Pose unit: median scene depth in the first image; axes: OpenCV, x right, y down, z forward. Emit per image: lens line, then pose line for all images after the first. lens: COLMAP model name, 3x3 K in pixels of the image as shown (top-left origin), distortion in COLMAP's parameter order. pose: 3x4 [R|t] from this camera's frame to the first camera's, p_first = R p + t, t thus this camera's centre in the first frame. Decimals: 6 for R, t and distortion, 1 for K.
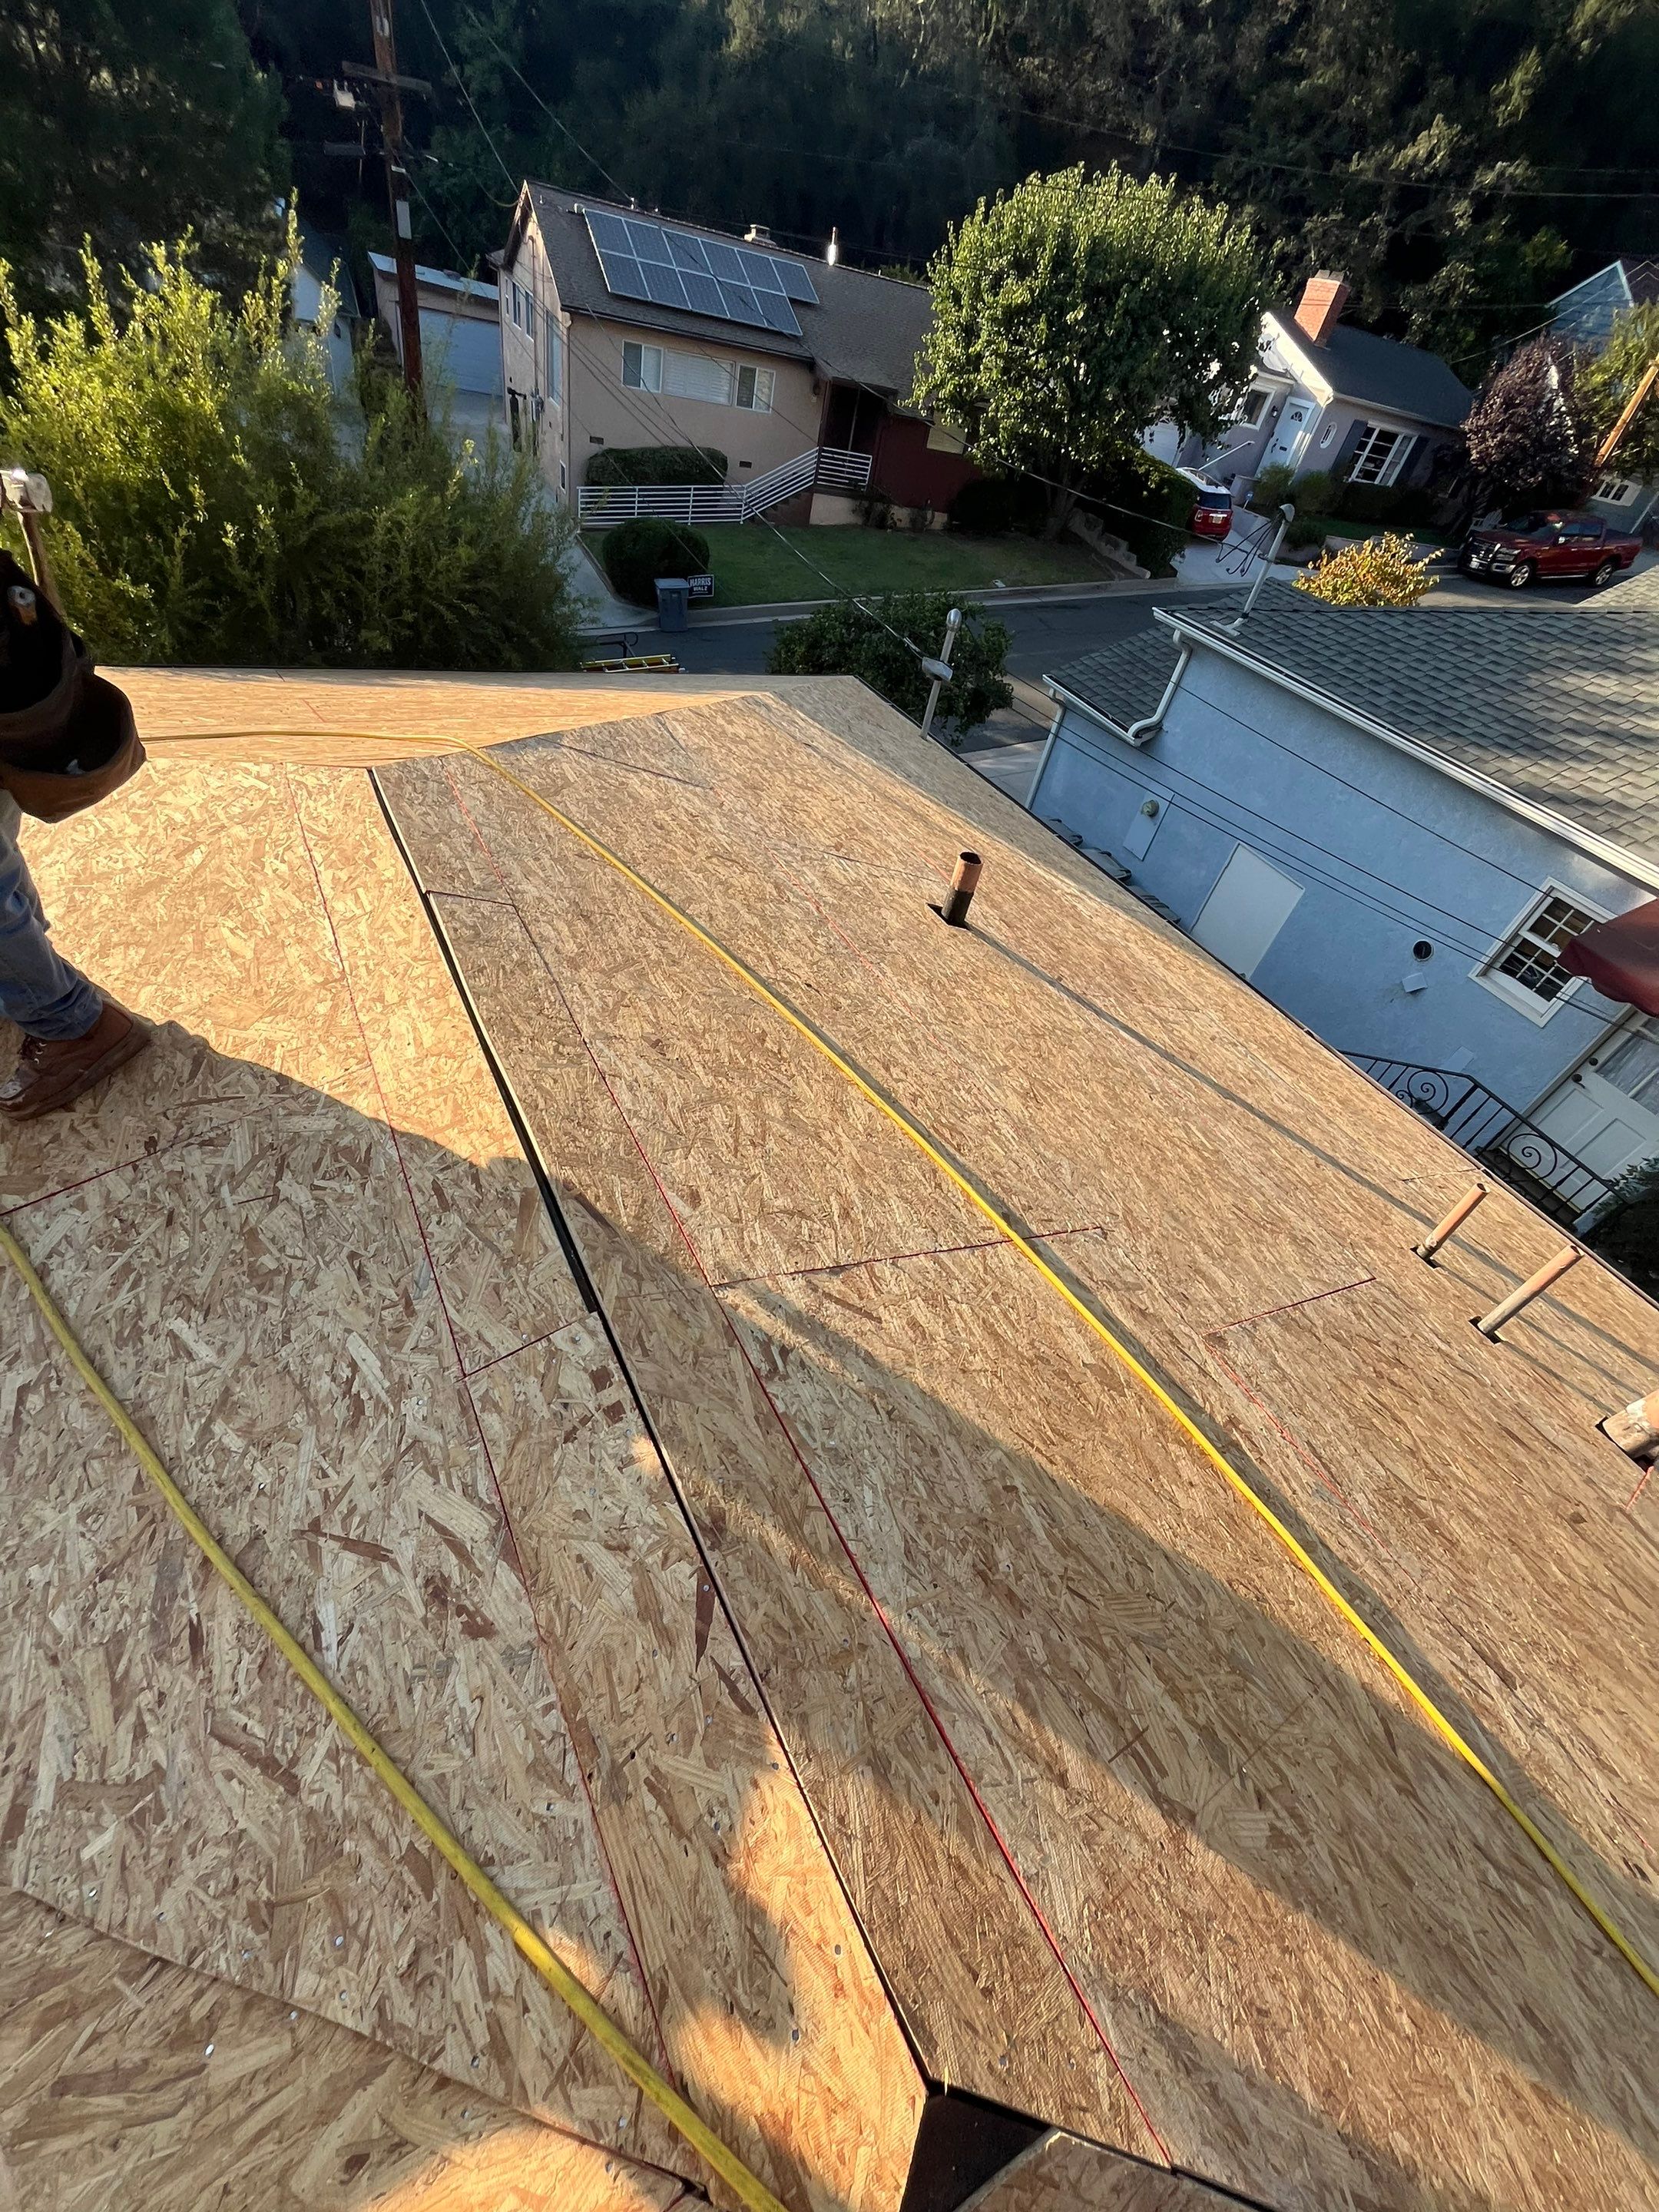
lens RADIAL K [[898.6, 0, 835.8], [0, 898.6, 1094.1], [0, 0, 1]] dist [-0.003064, 0.000107]
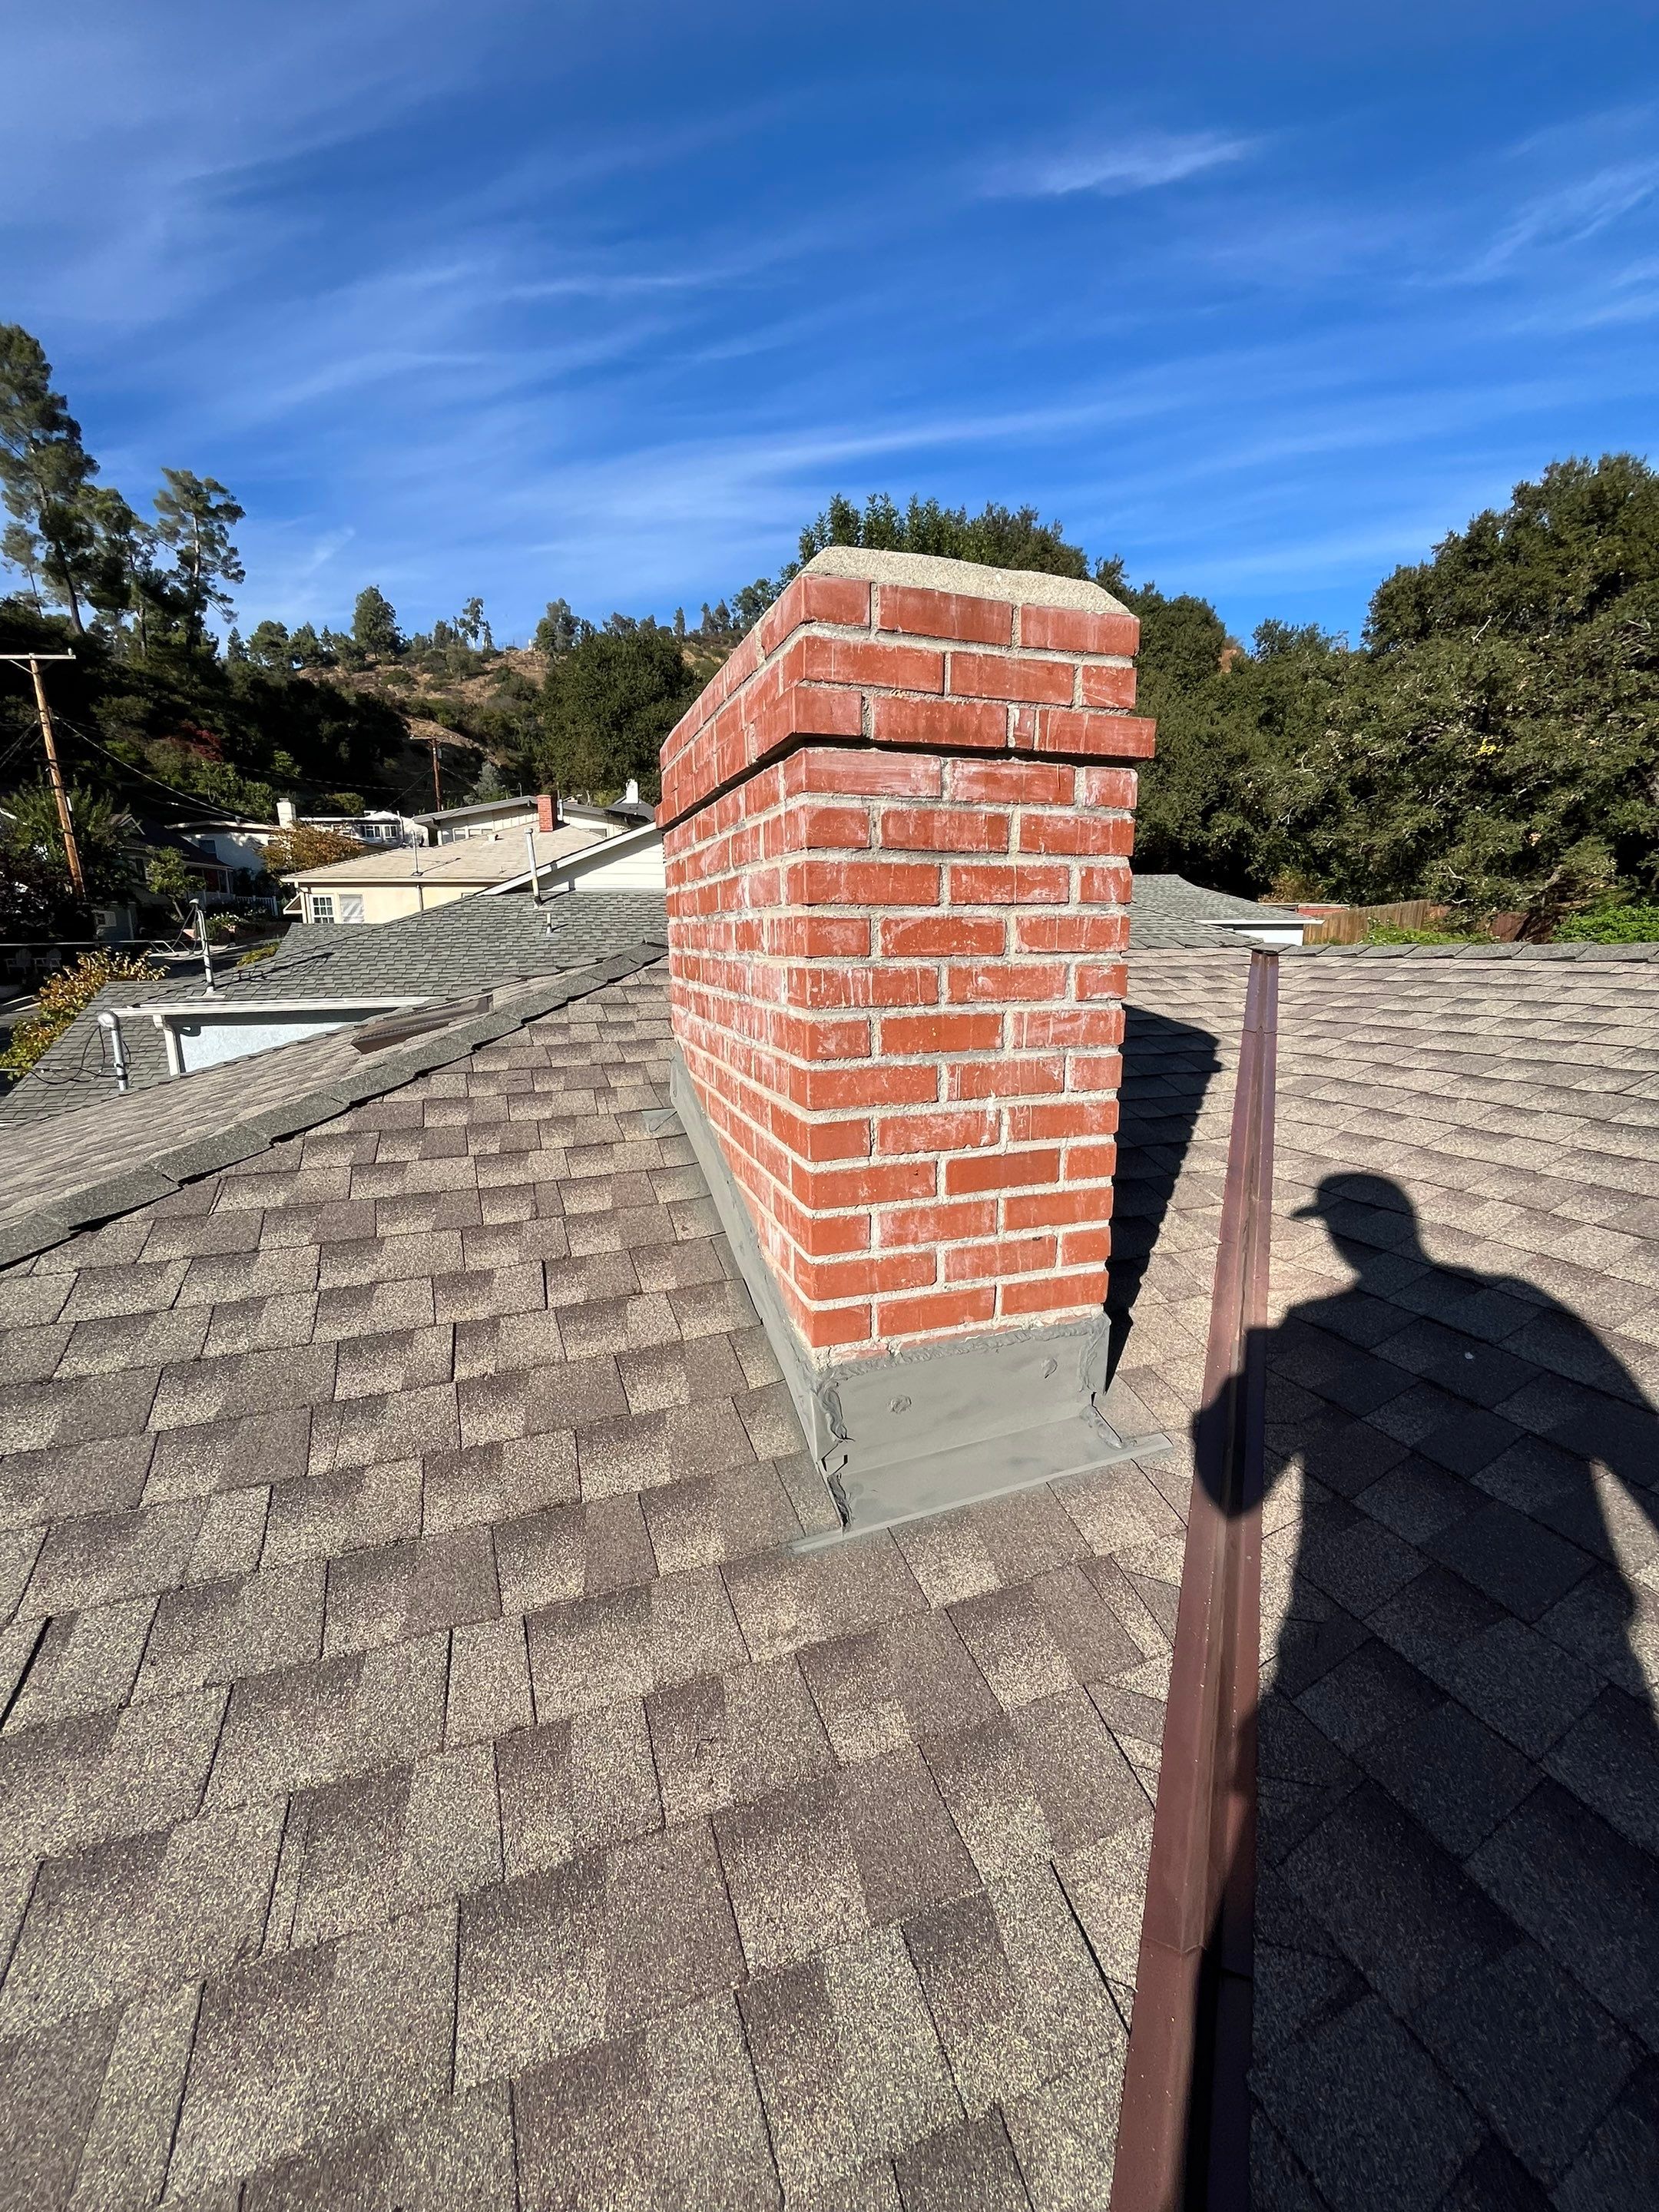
lens RADIAL K [[898.6, 0, 831.5], [0, 898.6, 1100.8], [0, 0, 1]] dist [-0.003064, 0.000107]
pose [[0.171886, -0.372345, 0.912039, -4.016693], [0.697329, 0.699938, 0.154332, -0.416860], [-0.695835, 0.609464, 0.379957, 0.794283]]
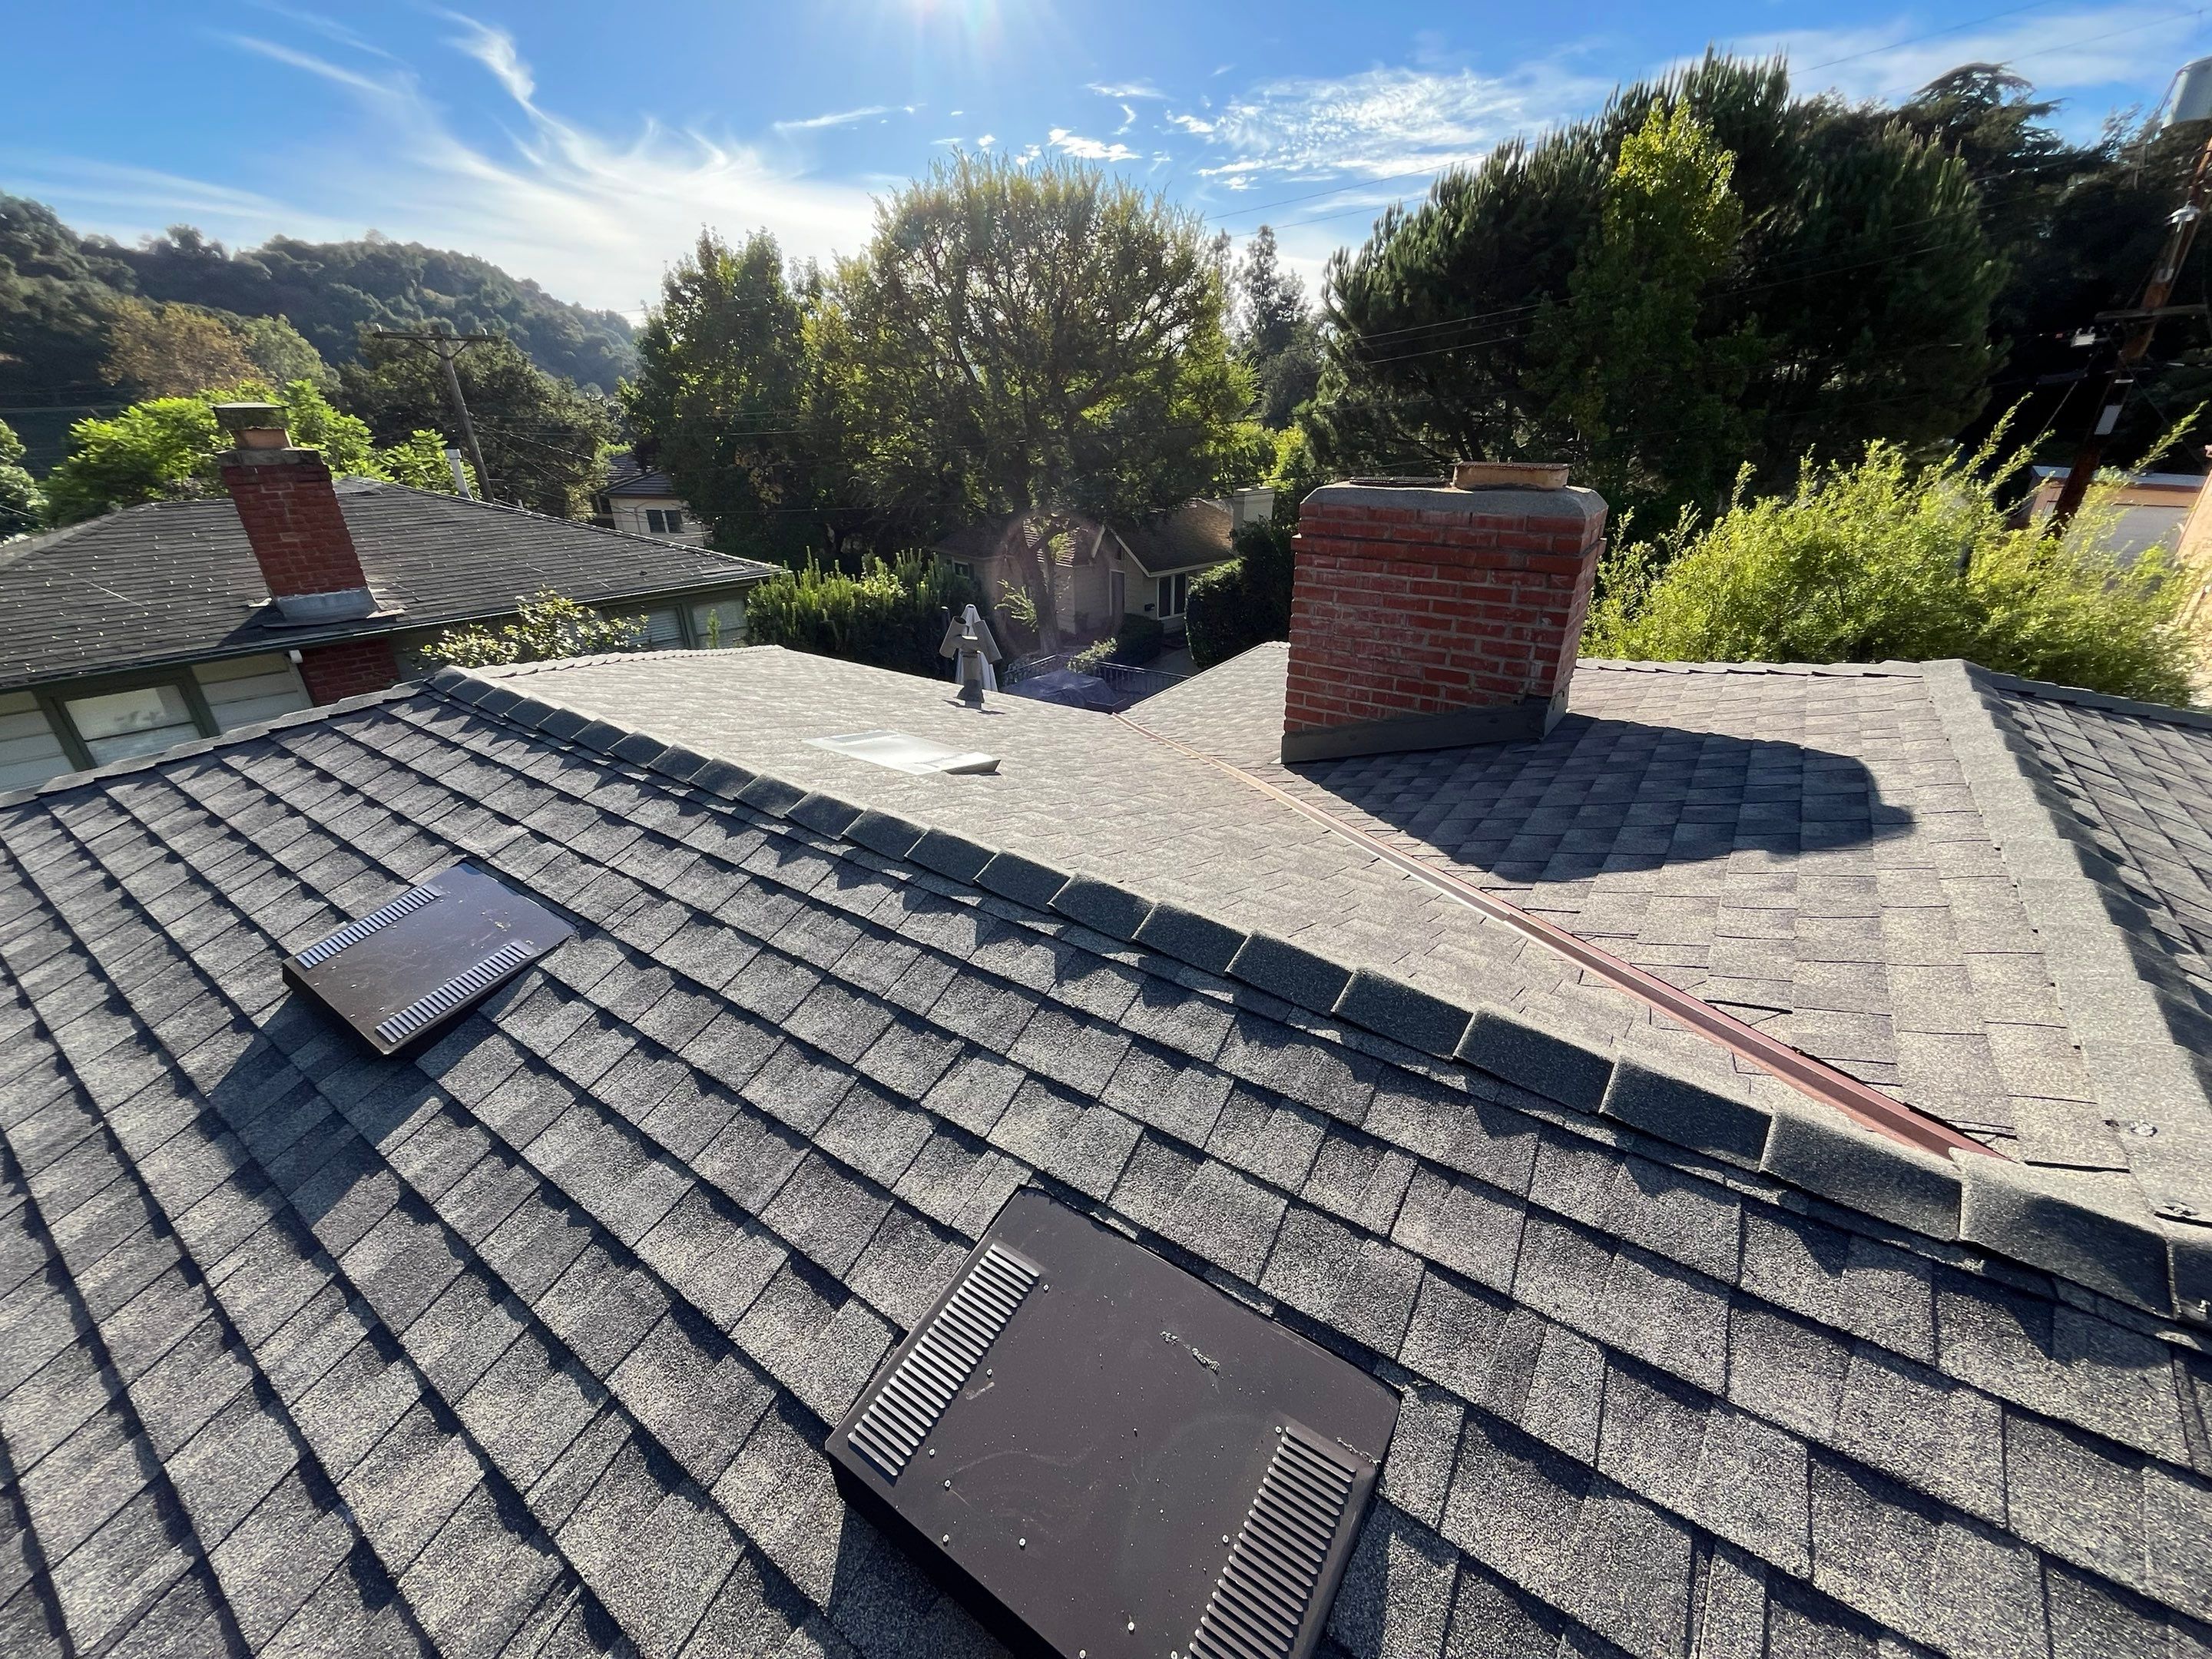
lens RADIAL K [[898.6, 0, 1114.5], [0, 898.6, 832.8], [0, 0, 1]] dist [-0.003064, 0.000107]
pose [[0.428763, 0.200942, -0.880786, 0.302305], [-0.537128, 0.840617, -0.069694, 1.218336], [0.726399, 0.502977, 0.468357, -0.790719]]
